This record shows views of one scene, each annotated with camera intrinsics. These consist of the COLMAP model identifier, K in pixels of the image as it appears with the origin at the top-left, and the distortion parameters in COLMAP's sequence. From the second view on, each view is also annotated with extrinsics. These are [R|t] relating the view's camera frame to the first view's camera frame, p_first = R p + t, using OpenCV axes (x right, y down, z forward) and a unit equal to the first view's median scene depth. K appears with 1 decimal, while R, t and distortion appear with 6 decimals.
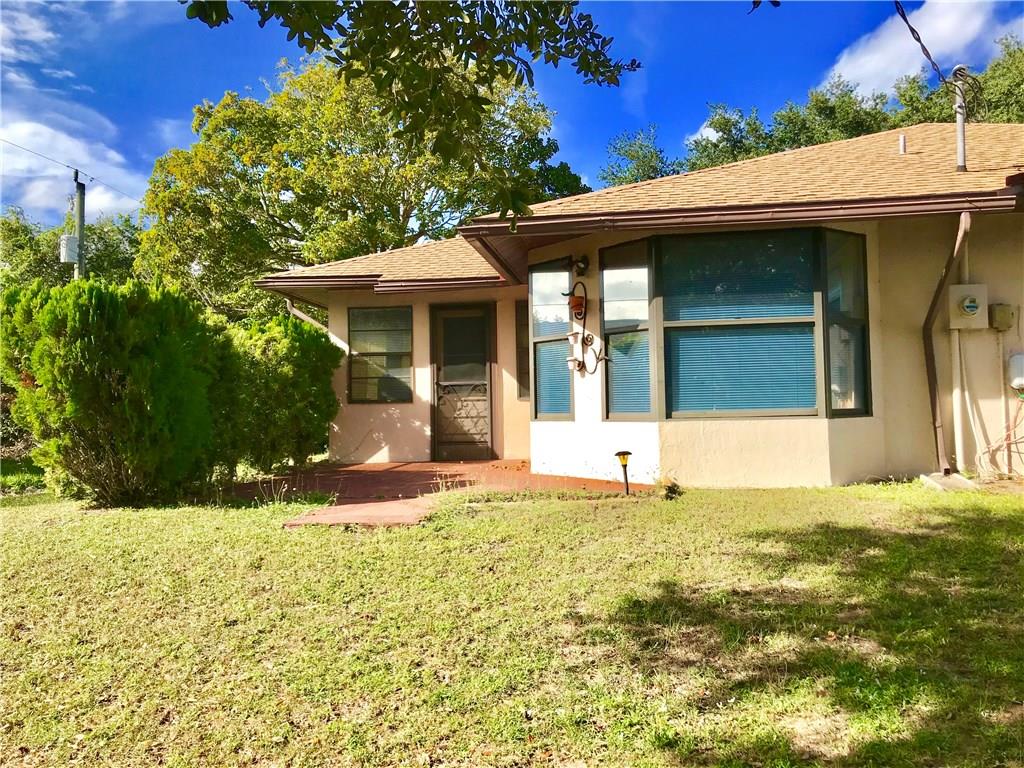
lens RADIAL K [[857.1, 0, 512.0], [0, 857.1, 384.0], [0, 0, 1]] dist [0.050114, -0.000646]
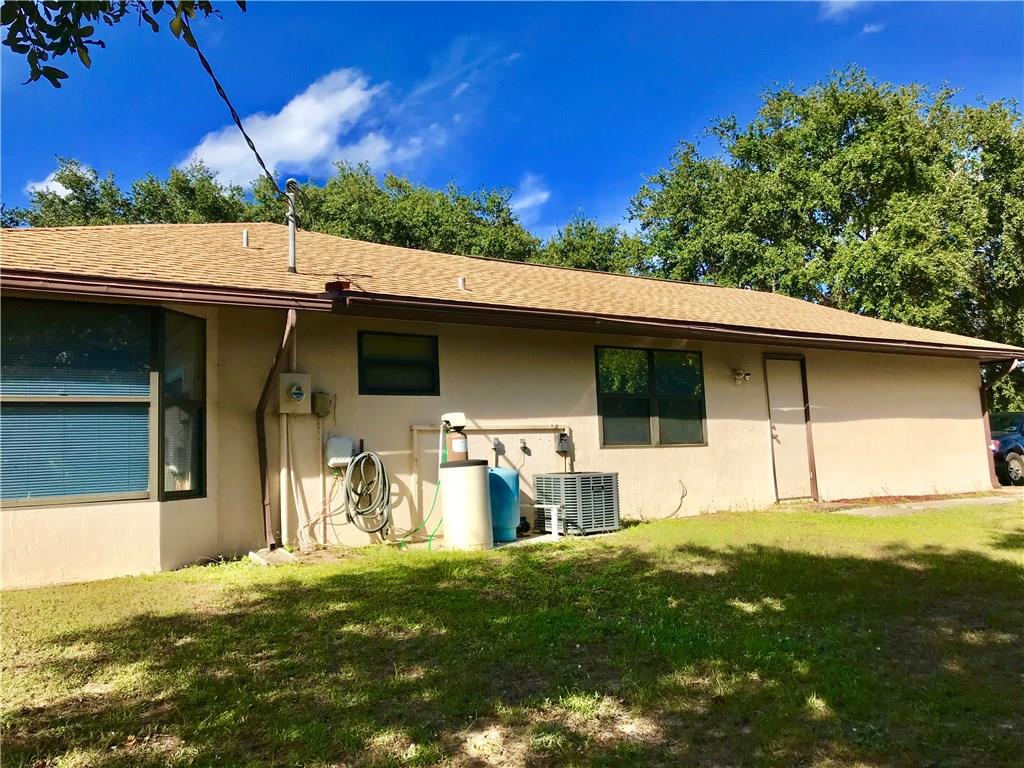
lens RADIAL K [[857.1, 0, 512.0], [0, 857.1, 384.0], [0, 0, 1]] dist [0.050114, -0.000646]
pose [[0.760998, 0.050499, 0.646786, 0.027078], [0.004924, 0.996488, -0.083596, -0.008469], [-0.648736, 0.066801, 0.758076, -0.010352]]
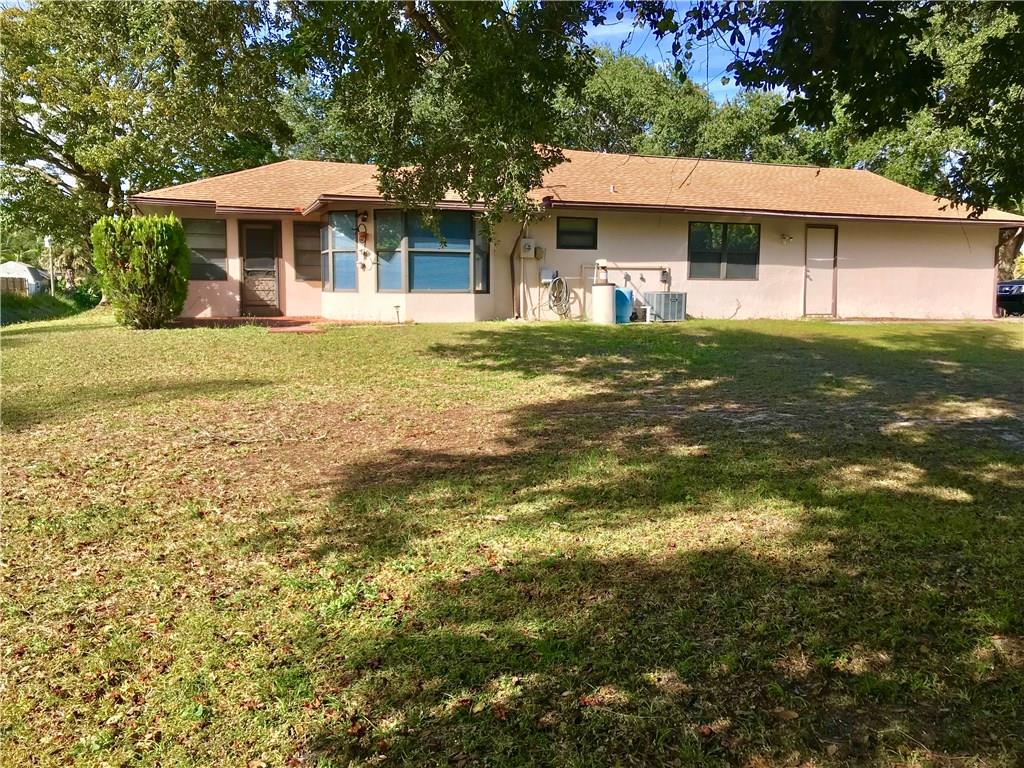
lens RADIAL K [[857.1, 0, 512.0], [0, 857.1, 384.0], [0, 0, 1]] dist [0.050114, -0.000646]
pose [[0.893077, -0.023296, 0.449300, -0.592092], [-0.037224, 0.991409, 0.125393, -0.013761], [-0.448361, -0.128710, 0.884537, -1.136613]]
